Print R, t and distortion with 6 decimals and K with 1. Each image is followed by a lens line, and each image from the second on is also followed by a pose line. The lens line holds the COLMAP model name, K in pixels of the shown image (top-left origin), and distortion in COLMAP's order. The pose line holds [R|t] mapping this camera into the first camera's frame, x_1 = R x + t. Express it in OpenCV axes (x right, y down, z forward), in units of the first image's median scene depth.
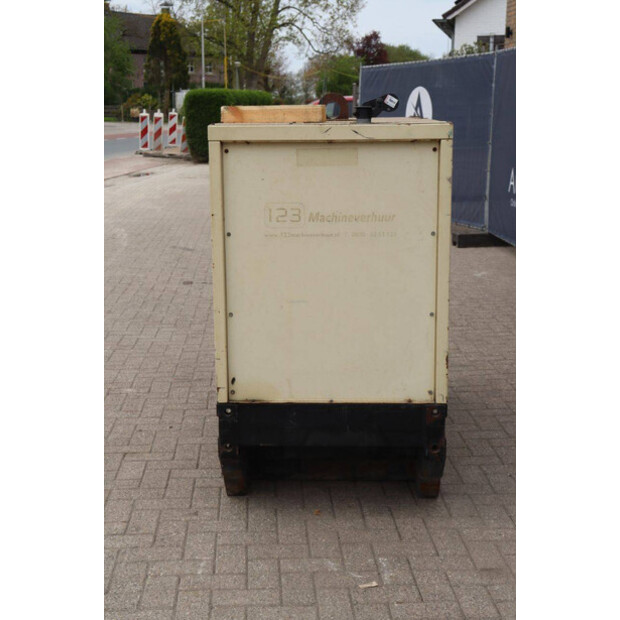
lens RADIAL K [[1021.9, 0, 304.3], [0, 1021.9, 313.1], [0, 0, 1]] dist [0.161479, 0.000000]
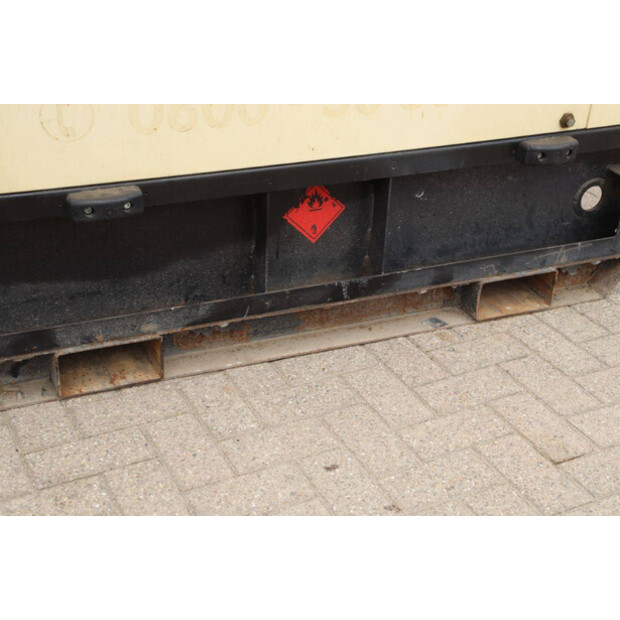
lens RADIAL K [[990.9, 0, 312.5], [0, 990.9, 310.1], [0, 0, 1]] dist [0.156784, 0.000000]
pose [[-0.429053, -0.451173, 0.782532, -0.522147], [0.136915, 0.823830, 0.550053, -0.189139], [-0.892842, 0.343143, -0.291695, 1.465314]]
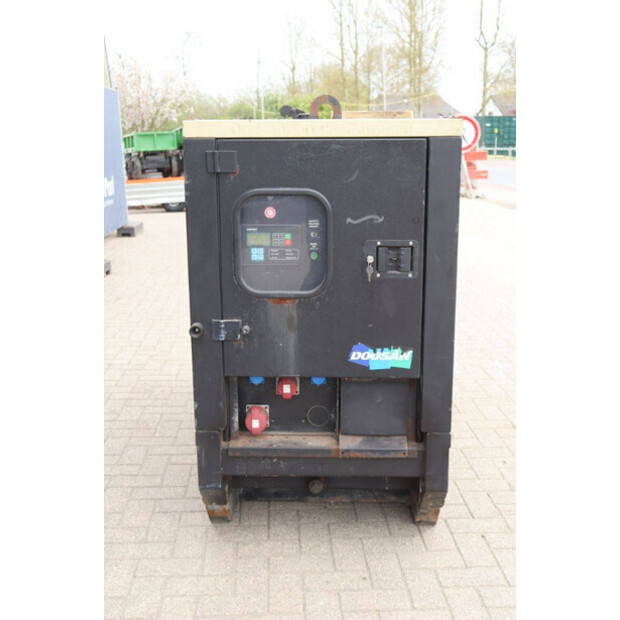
lens RADIAL K [[772.5, 0, 309.2], [0, 772.5, 306.3], [0, 0, 1]] dist [0.021436, 0.000000]
pose [[-0.999894, 0.013866, -0.004527, 0.058163], [0.010835, 0.913850, 0.405908, -0.393912], [0.009765, 0.405816, -0.913903, 2.098154]]
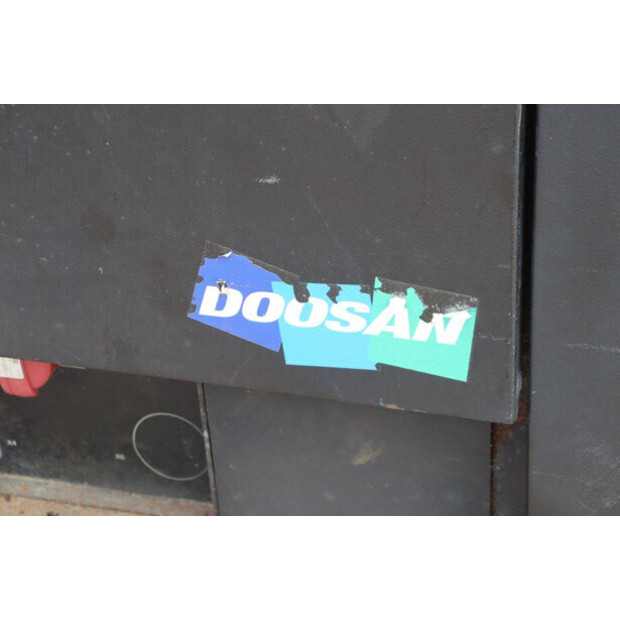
lens RADIAL K [[1403.0, 0, 309.0], [0, 1403.0, 312.4], [0, 0, 1]] dist [0.344790, 0.000000]
pose [[-0.965926, -0.076647, 0.247207, -0.066324], [0.119386, 0.715508, 0.688328, -0.260769], [-0.229637, 0.694387, -0.681978, 1.681483]]
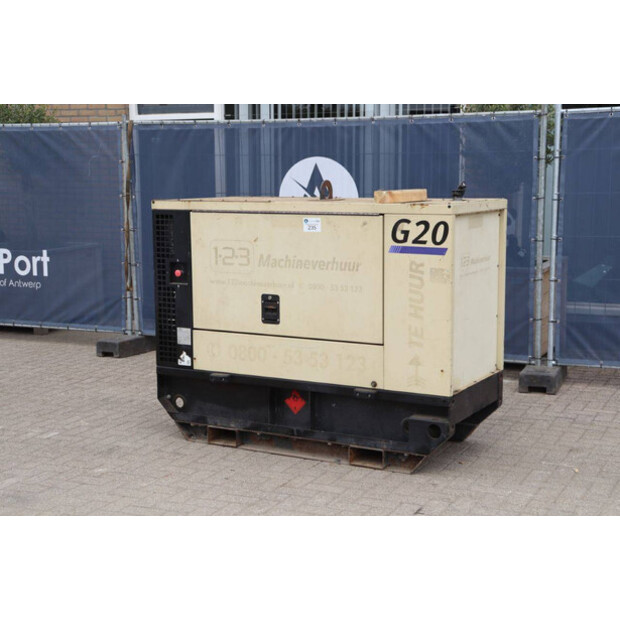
lens RADIAL K [[1035.3, 0, 314.5], [0, 1035.3, 311.5], [0, 0, 1]] dist [0.177761, 0.000000]
pose [[0.453806, -0.116440, 0.883460, -1.451132], [0.178134, 0.983269, 0.038093, -0.119032], [-0.873114, 0.140088, 0.466955, 0.482196]]
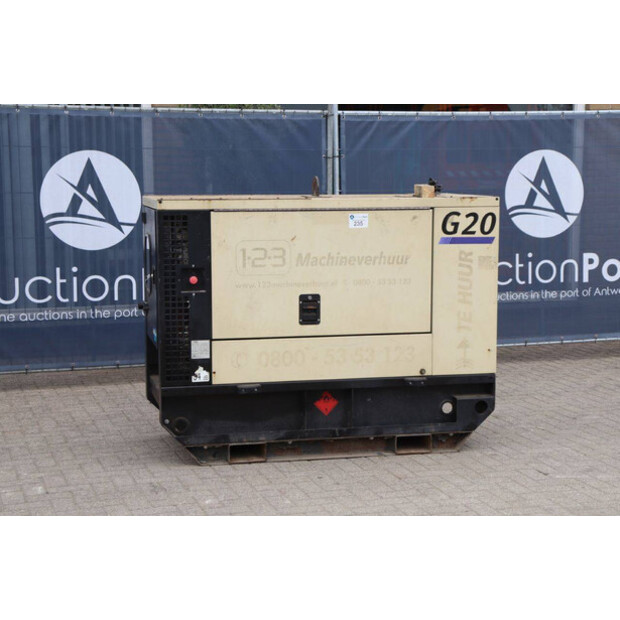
lens RADIAL K [[1233.1, 0, 310.1], [0, 1233.1, 311.9], [0, 0, 1]] dist [0.304547, 0.000000]
pose [[-0.262217, -0.106184, 0.959149, -1.835196], [0.194123, 0.967806, 0.160213, -0.363962], [-0.945282, 0.228204, -0.233162, 1.709530]]
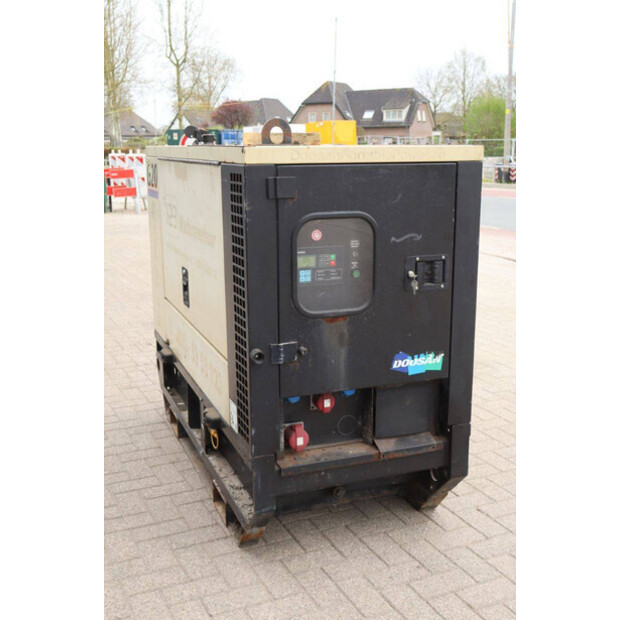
lens RADIAL K [[742.8, 0, 309.4], [0, 742.8, 309.5], [0, 0, 1]] dist [0.009468, 0.000000]
pose [[-0.918420, 0.097003, -0.383529, 0.351982], [-0.067227, 0.917103, 0.392941, -0.396500], [0.389852, 0.386668, -0.835765, 2.032602]]
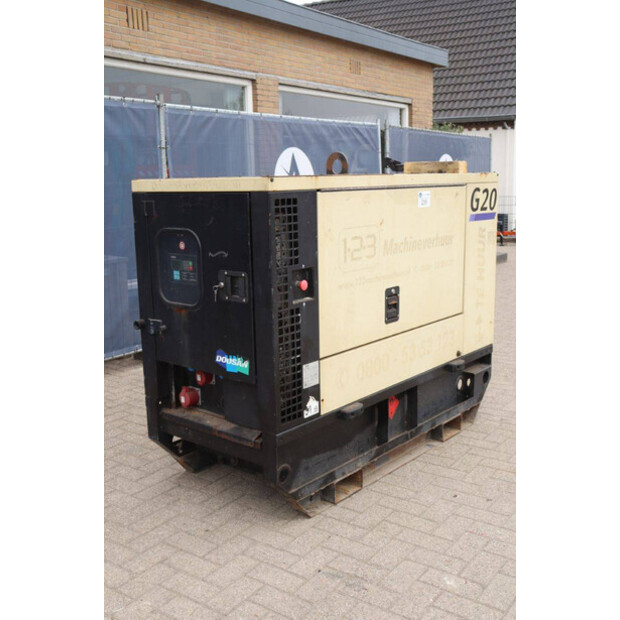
lens RADIAL K [[706.3, 0, 308.4], [0, 706.3, 311.9], [0, 0, 1]] dist [-0.011265, 0.000000]
pose [[-0.787212, -0.092421, 0.609718, -0.542277], [0.147262, 0.931930, 0.331392, -0.379132], [-0.598842, 0.350664, -0.720016, 1.995891]]
